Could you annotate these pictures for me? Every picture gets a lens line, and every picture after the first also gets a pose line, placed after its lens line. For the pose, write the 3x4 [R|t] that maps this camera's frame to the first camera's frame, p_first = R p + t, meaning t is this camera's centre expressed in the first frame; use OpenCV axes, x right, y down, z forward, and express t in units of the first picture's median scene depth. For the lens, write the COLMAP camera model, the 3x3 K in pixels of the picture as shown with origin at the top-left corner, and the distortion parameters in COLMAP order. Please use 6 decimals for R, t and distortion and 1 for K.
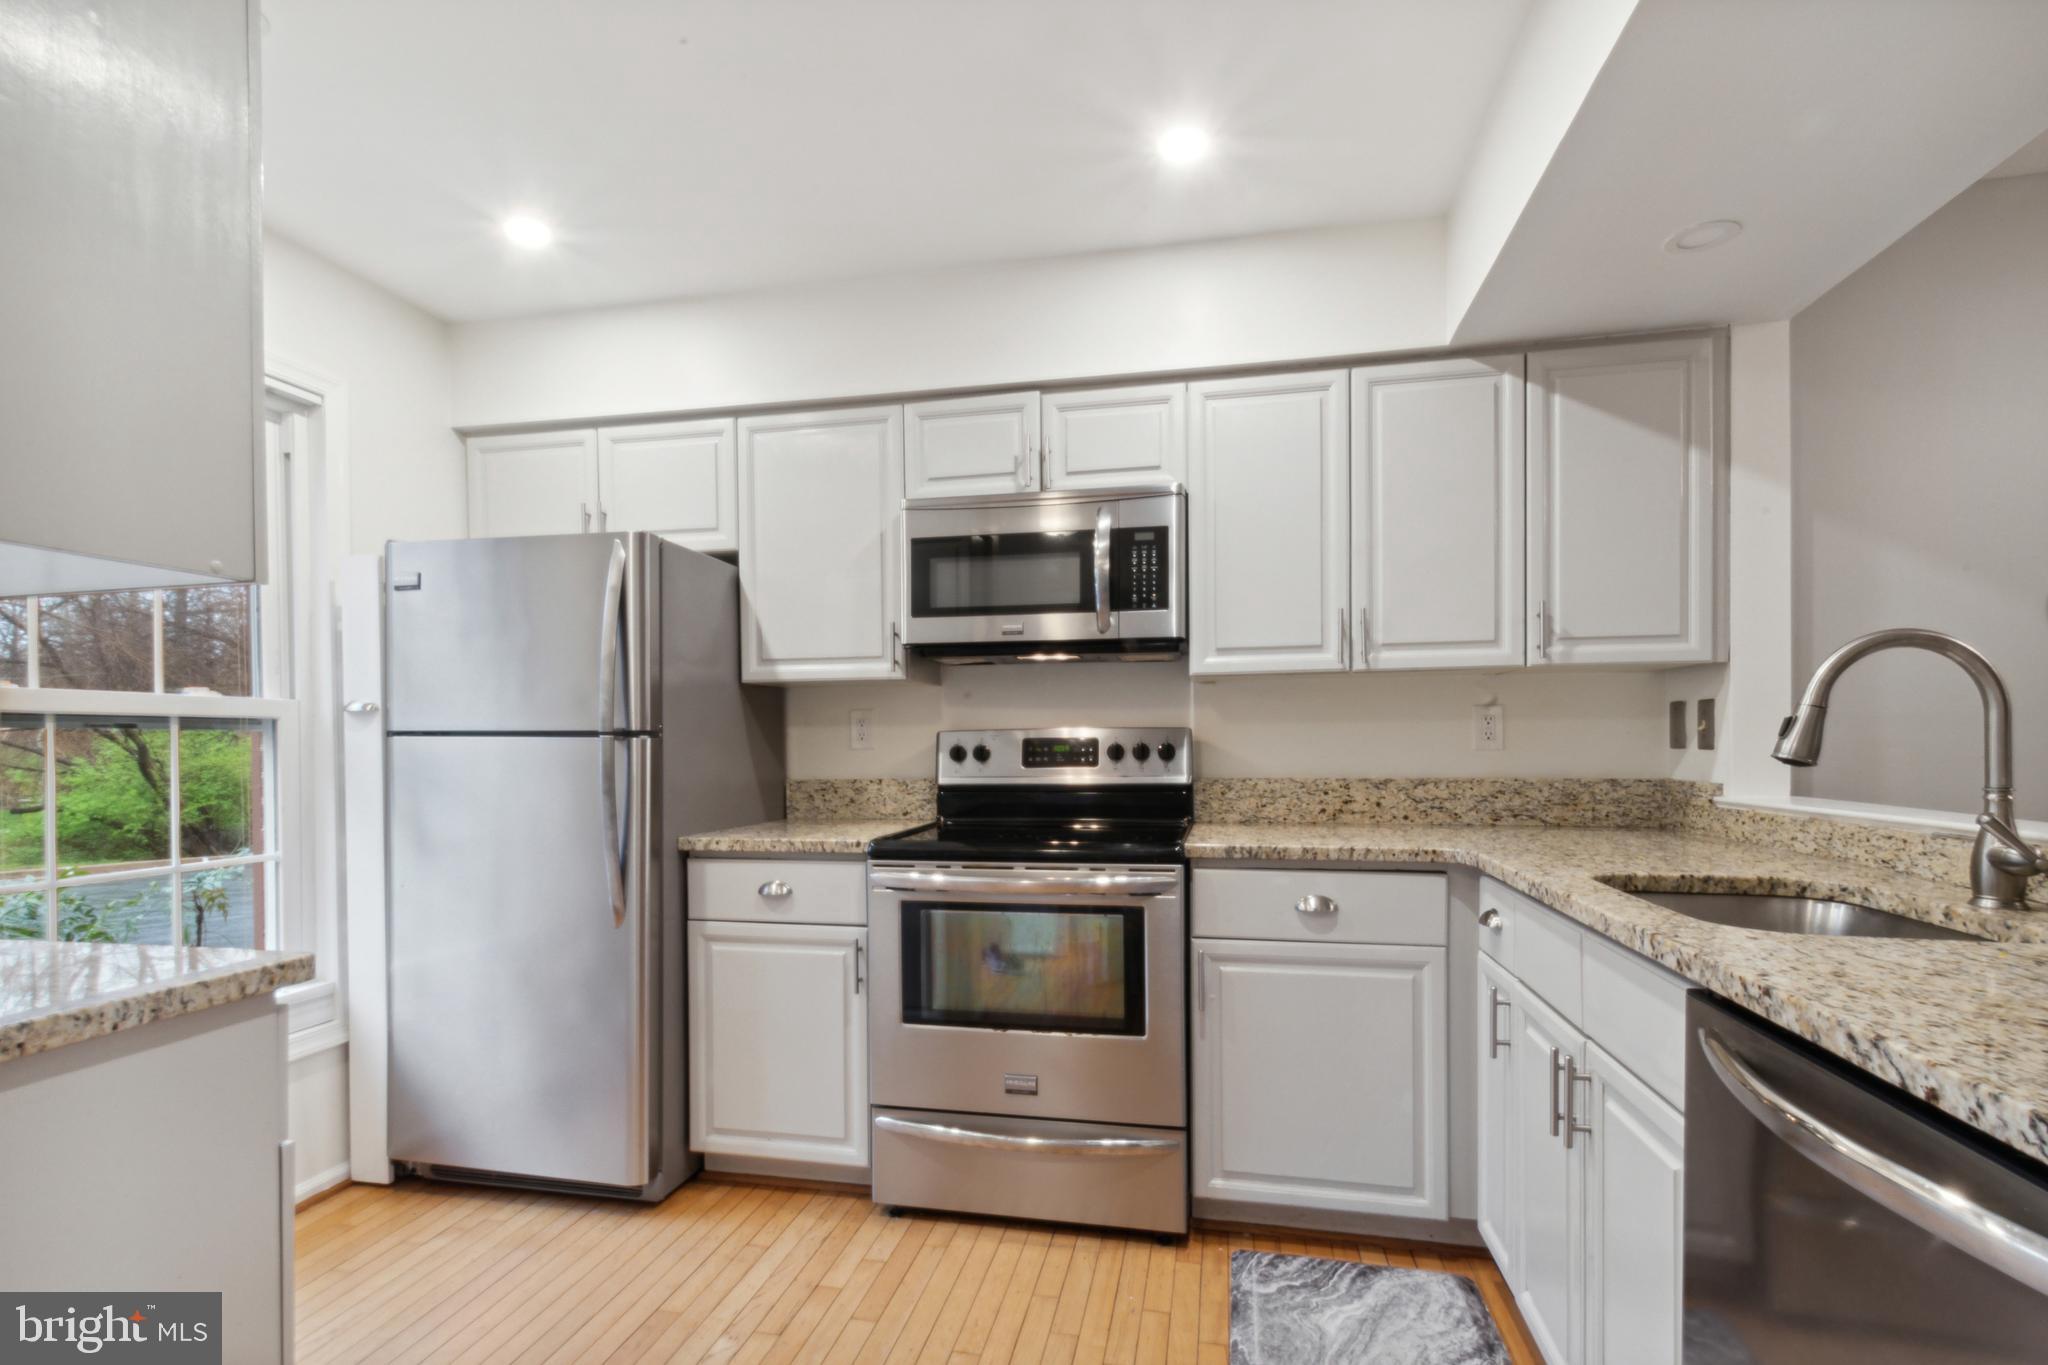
lens RADIAL K [[940.1, 0, 1037.2], [0, 940.1, 746.9], [0, 0, 1]] dist [-0.002553, -0.001187]
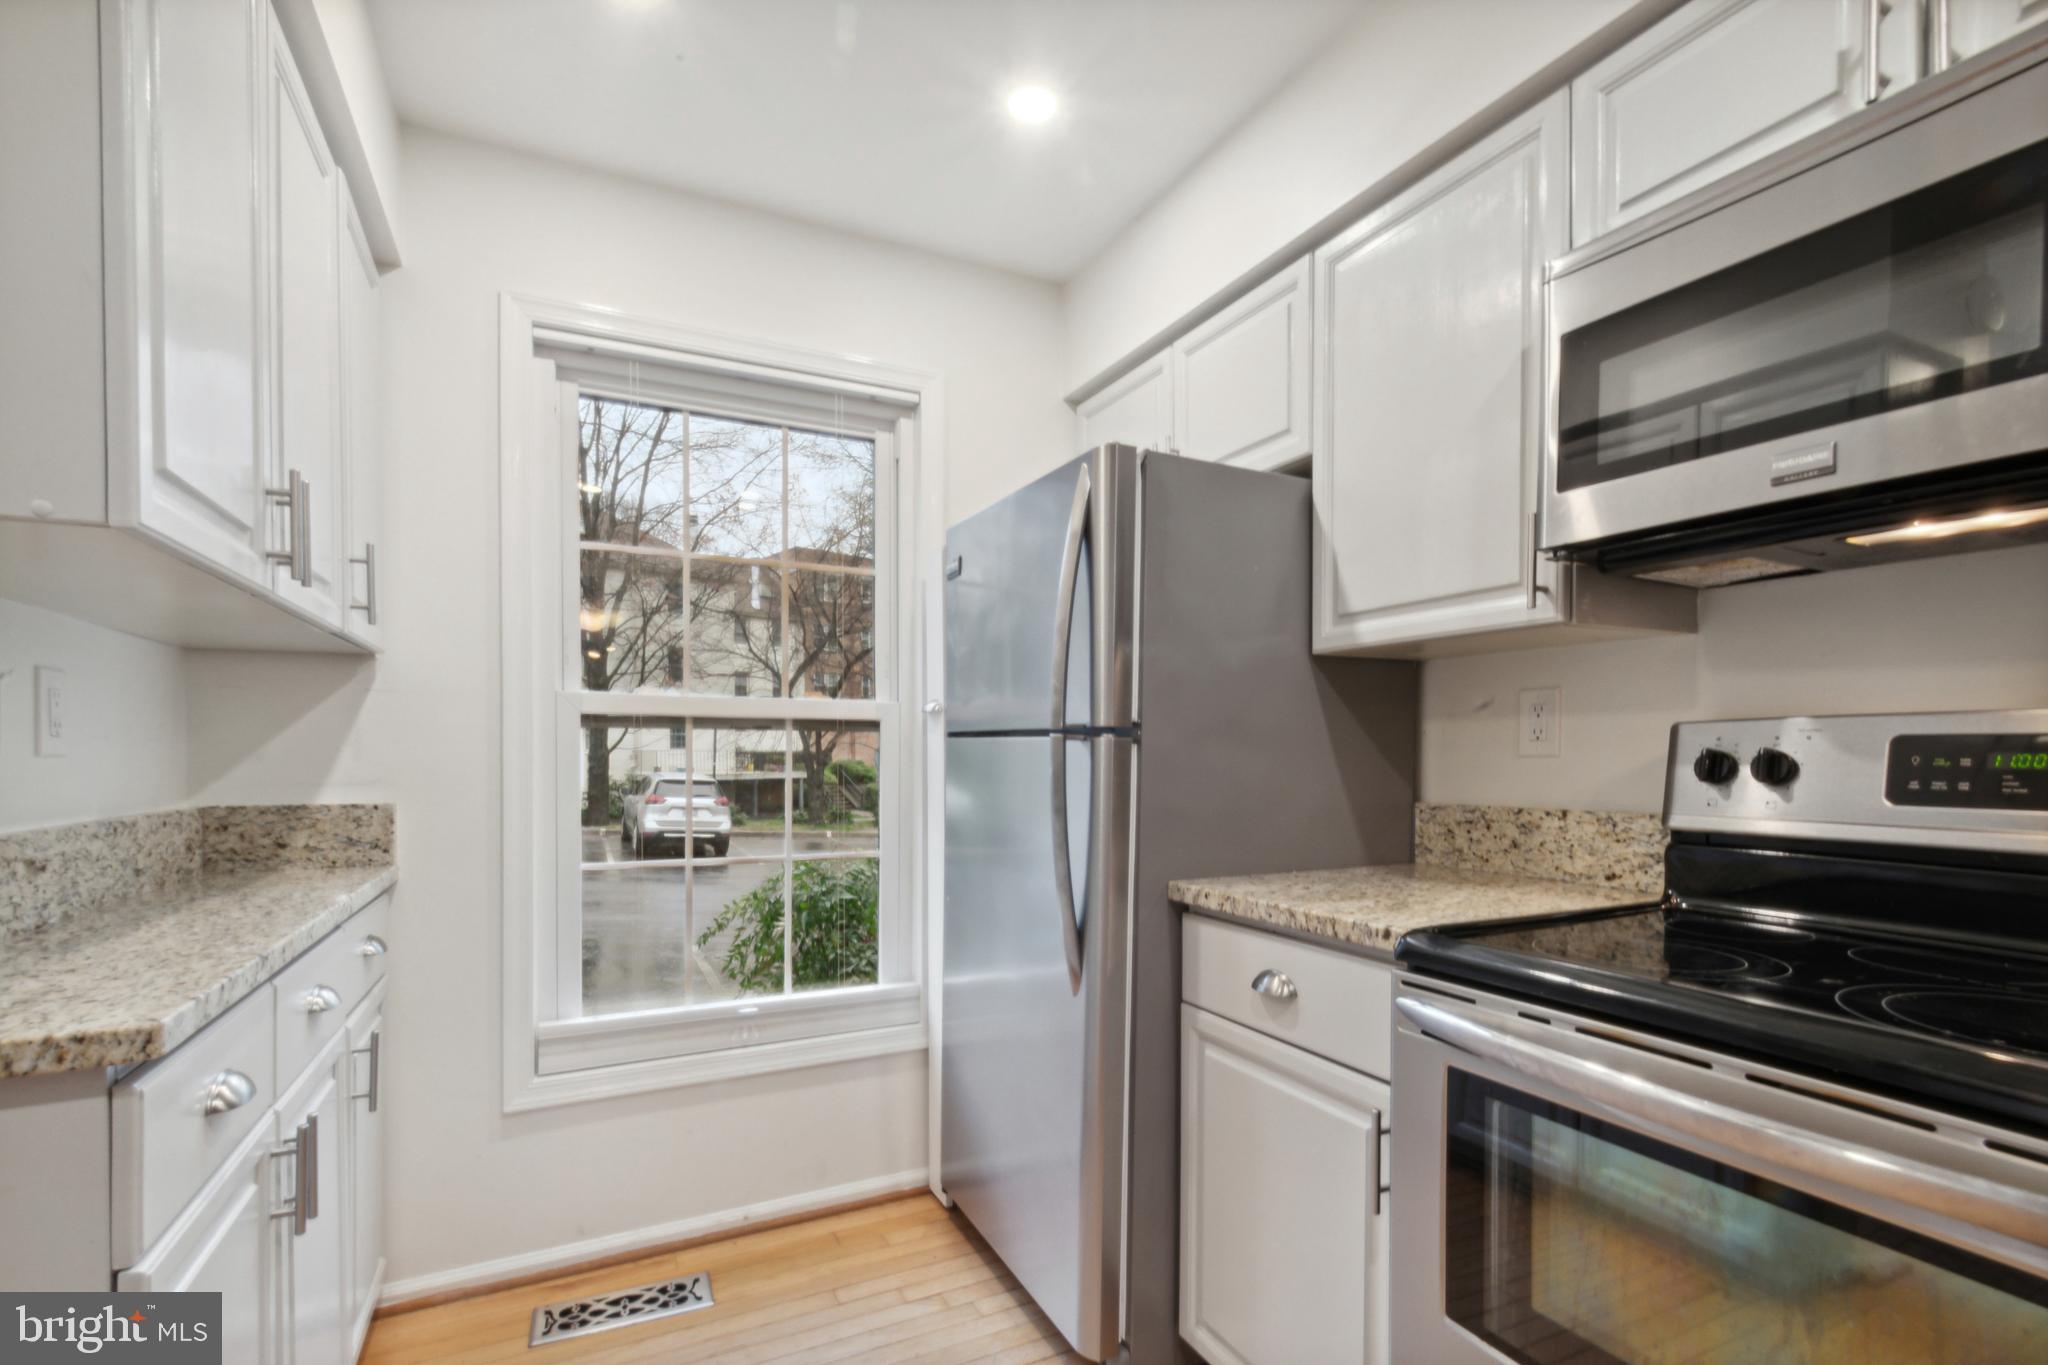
lens RADIAL K [[940.1, 0, 1006.9], [0, 940.1, 767.1], [0, 0, 1]] dist [-0.002553, -0.001187]
pose [[0.596802, 0.021570, -0.802099, 0.097856], [-0.005709, 0.999727, 0.022637, -0.002415], [0.802369, -0.008931, 0.596762, 0.475974]]
